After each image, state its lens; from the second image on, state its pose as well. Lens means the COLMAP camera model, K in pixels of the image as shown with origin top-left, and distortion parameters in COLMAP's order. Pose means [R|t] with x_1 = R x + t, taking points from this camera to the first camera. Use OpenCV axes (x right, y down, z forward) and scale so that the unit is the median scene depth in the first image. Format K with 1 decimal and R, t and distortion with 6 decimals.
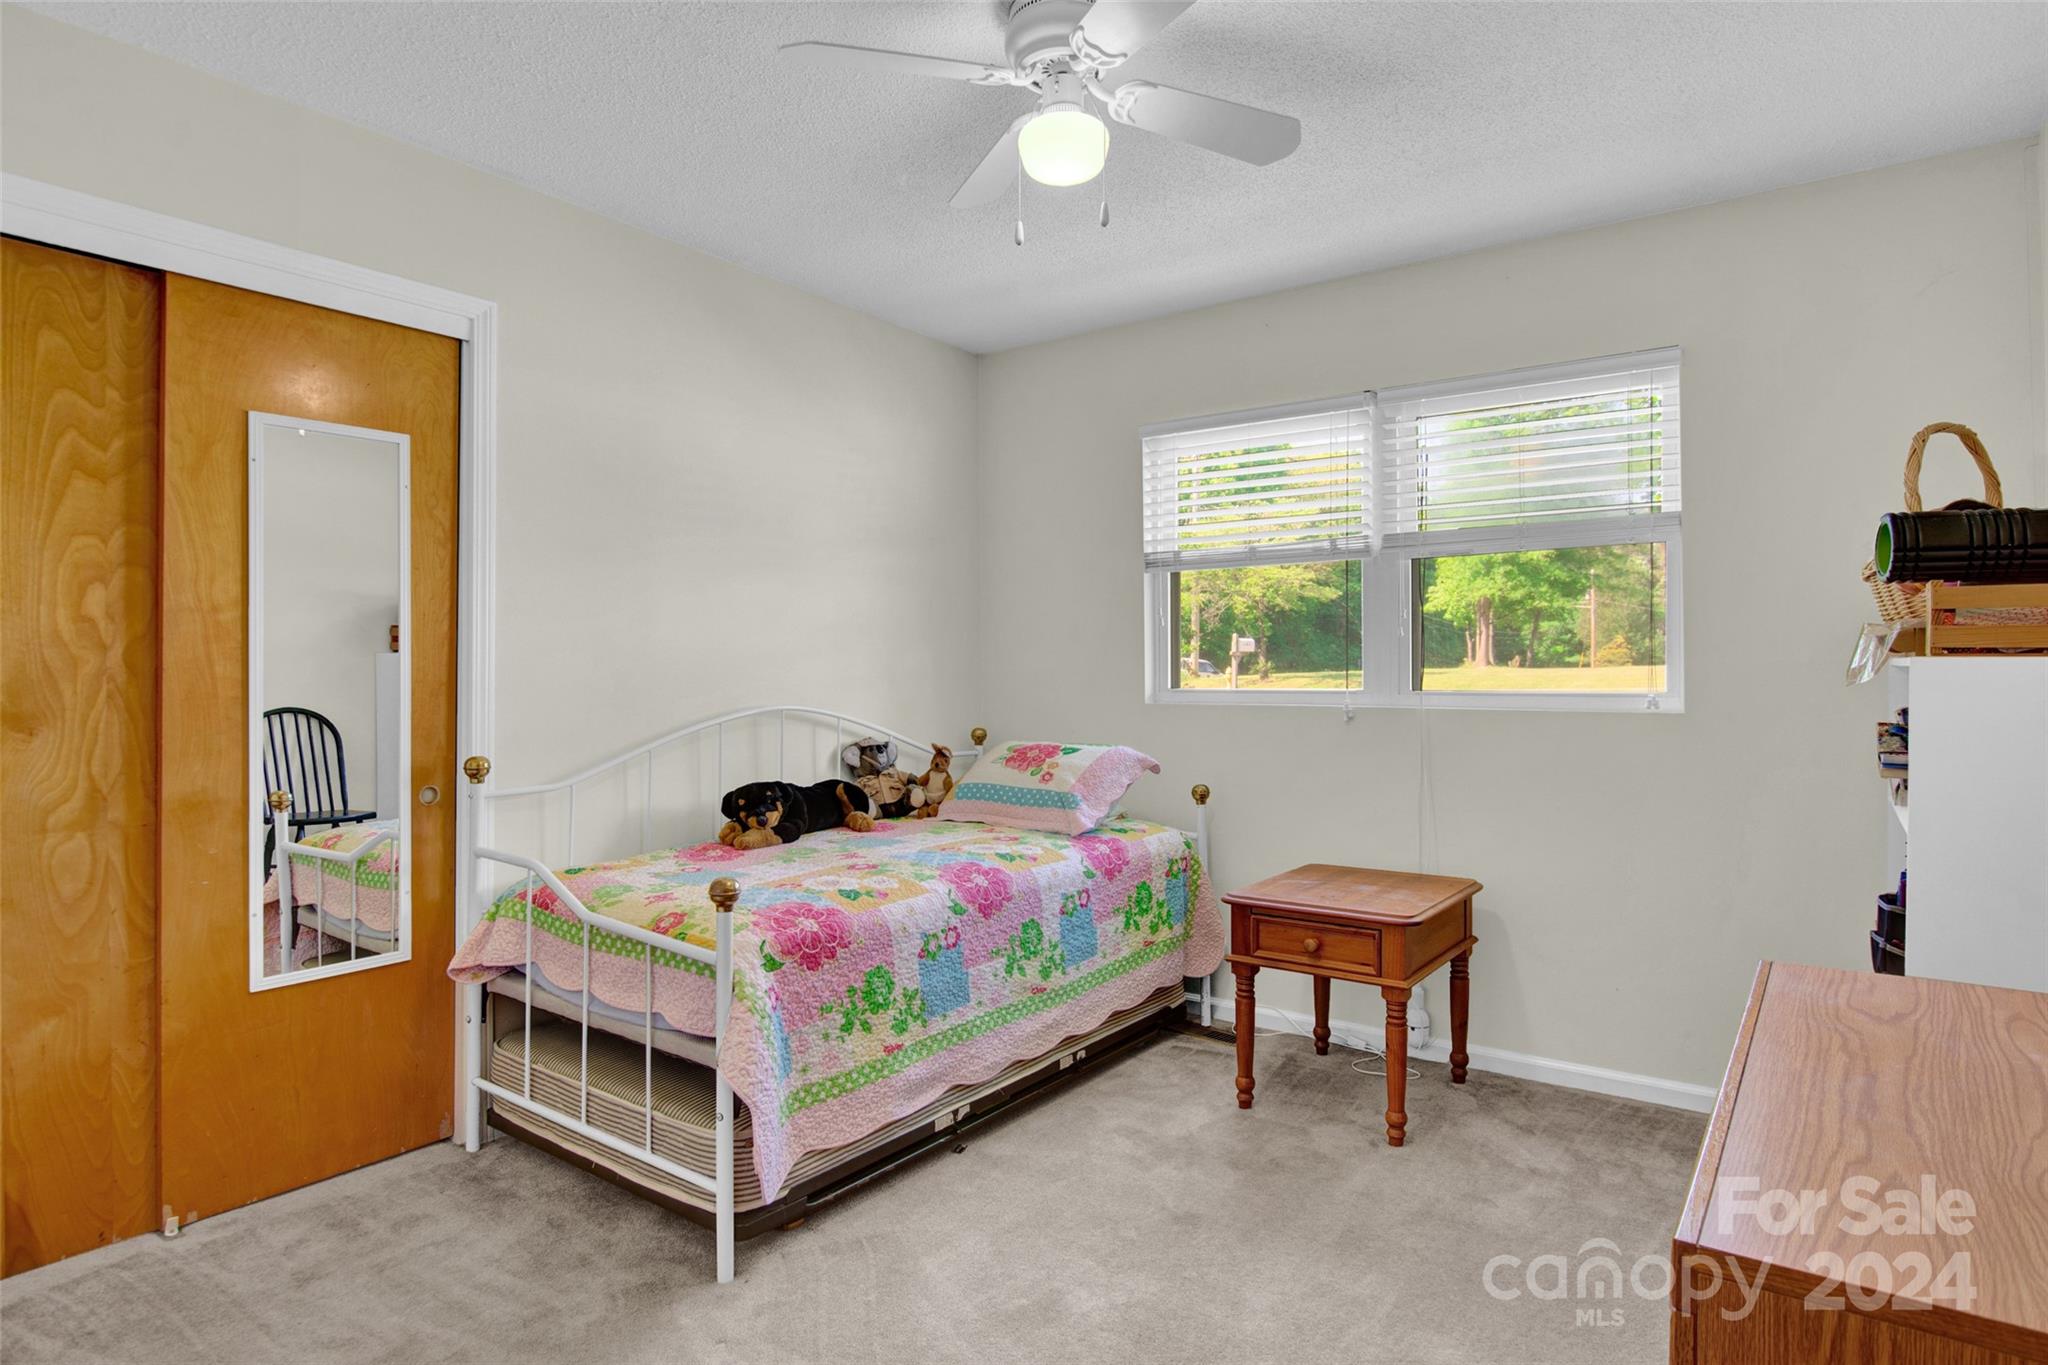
lens RADIAL K [[1150.9, 0, 1004.2], [0, 1150.9, 682.7], [0, 0, 1]] dist [-0.013159, 0.001082]
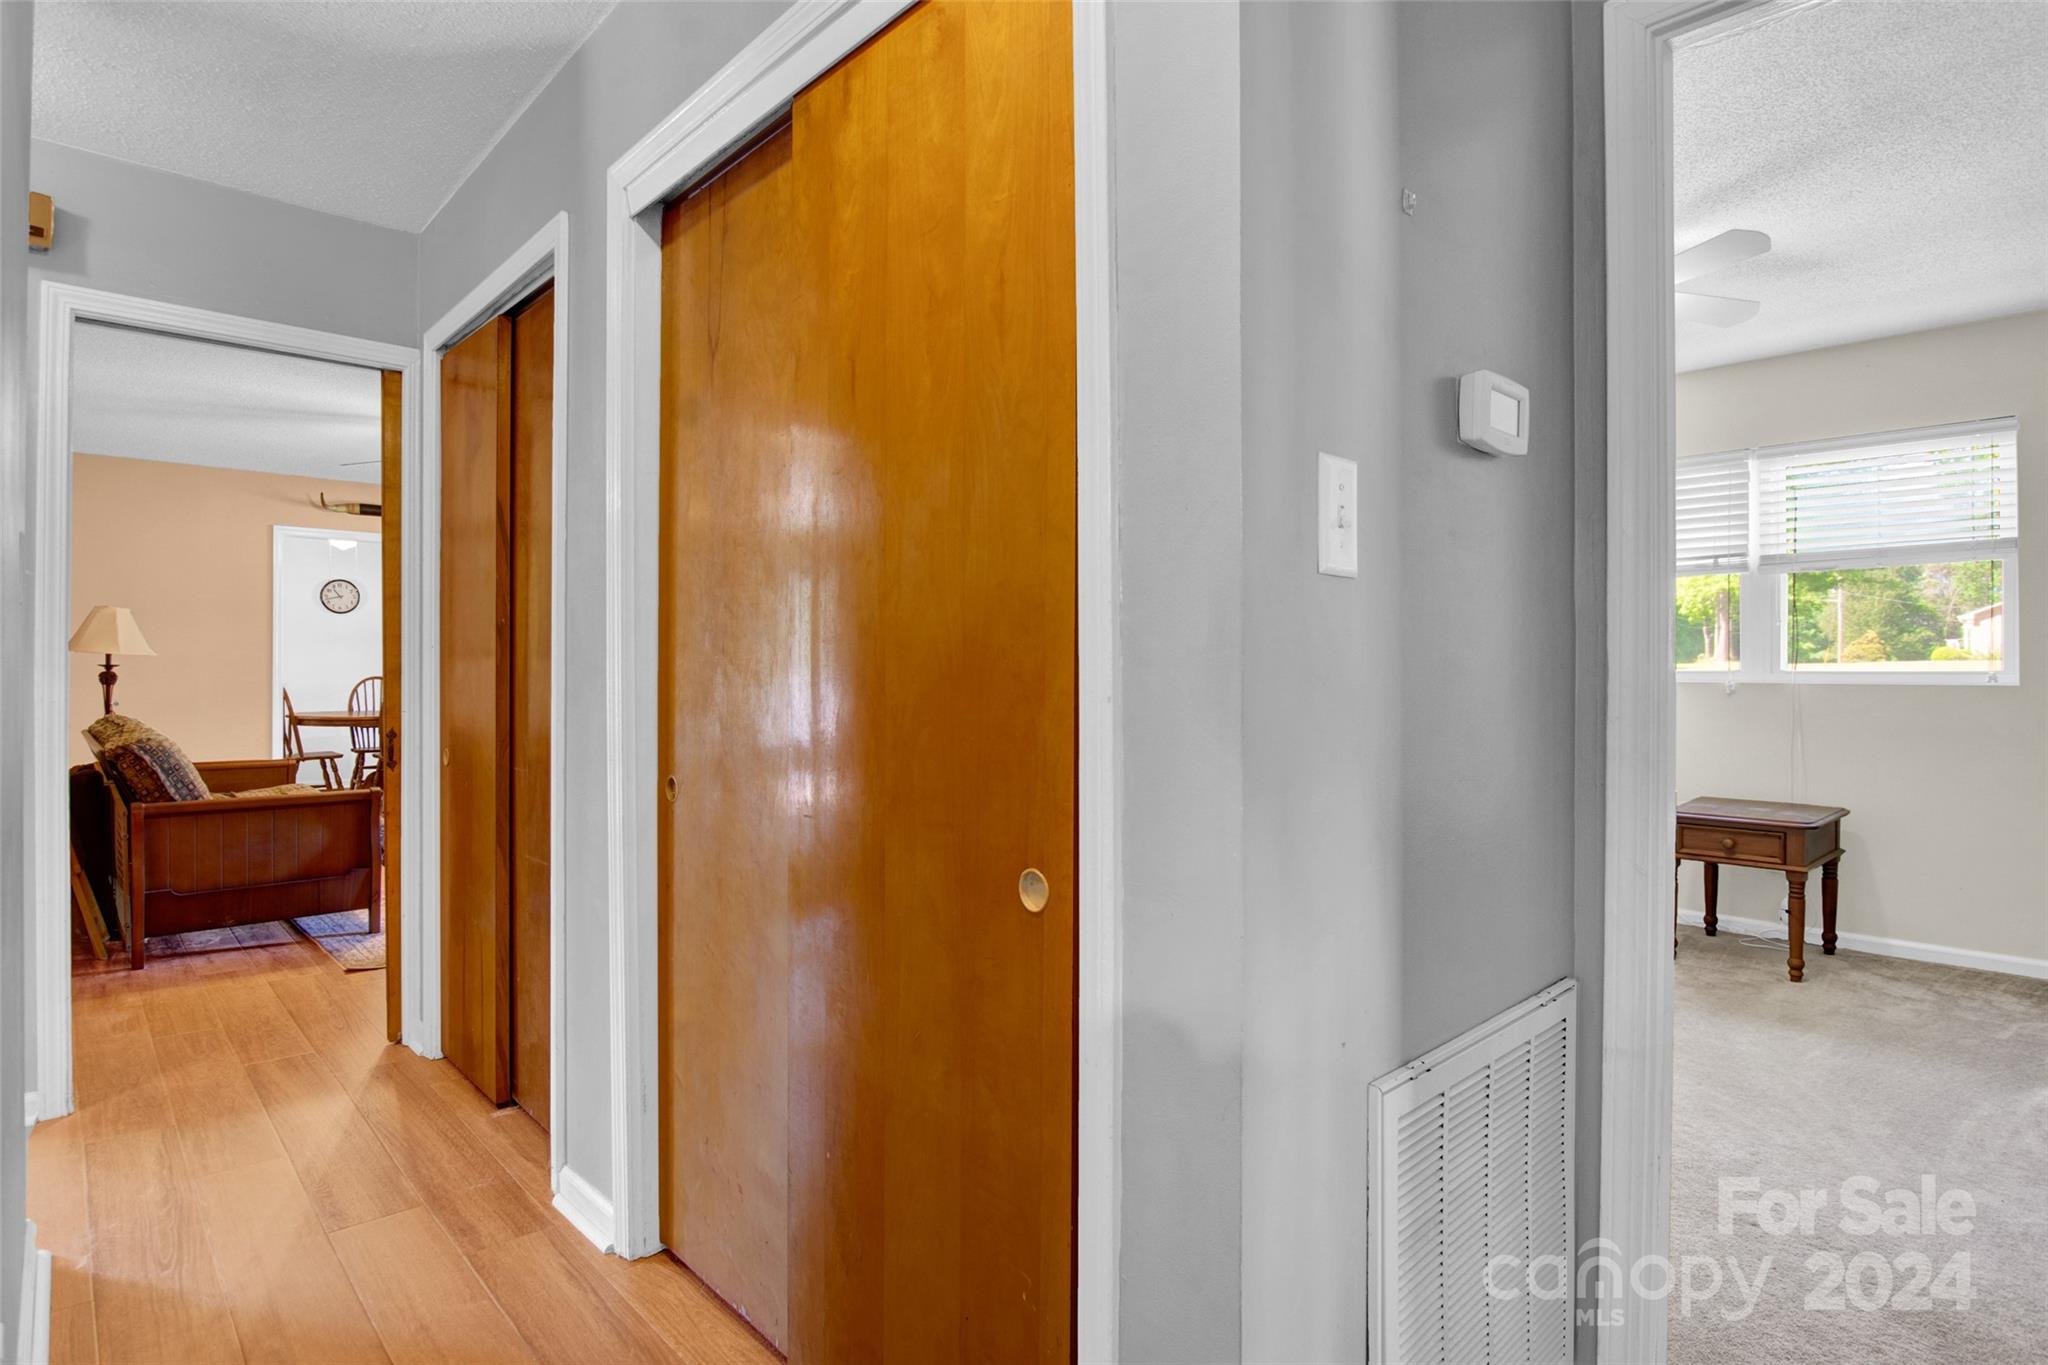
lens RADIAL K [[1055.8, 0, 1039.3], [0, 1055.8, 669.1], [0, 0, 1]] dist [-0.016287, -0.001281]
pose [[0.982895, 0.004577, -0.184111, -0.342956], [-0.005604, 0.999972, -0.005056, 0.020655], [0.184082, 0.006001, 0.982893, -0.455863]]
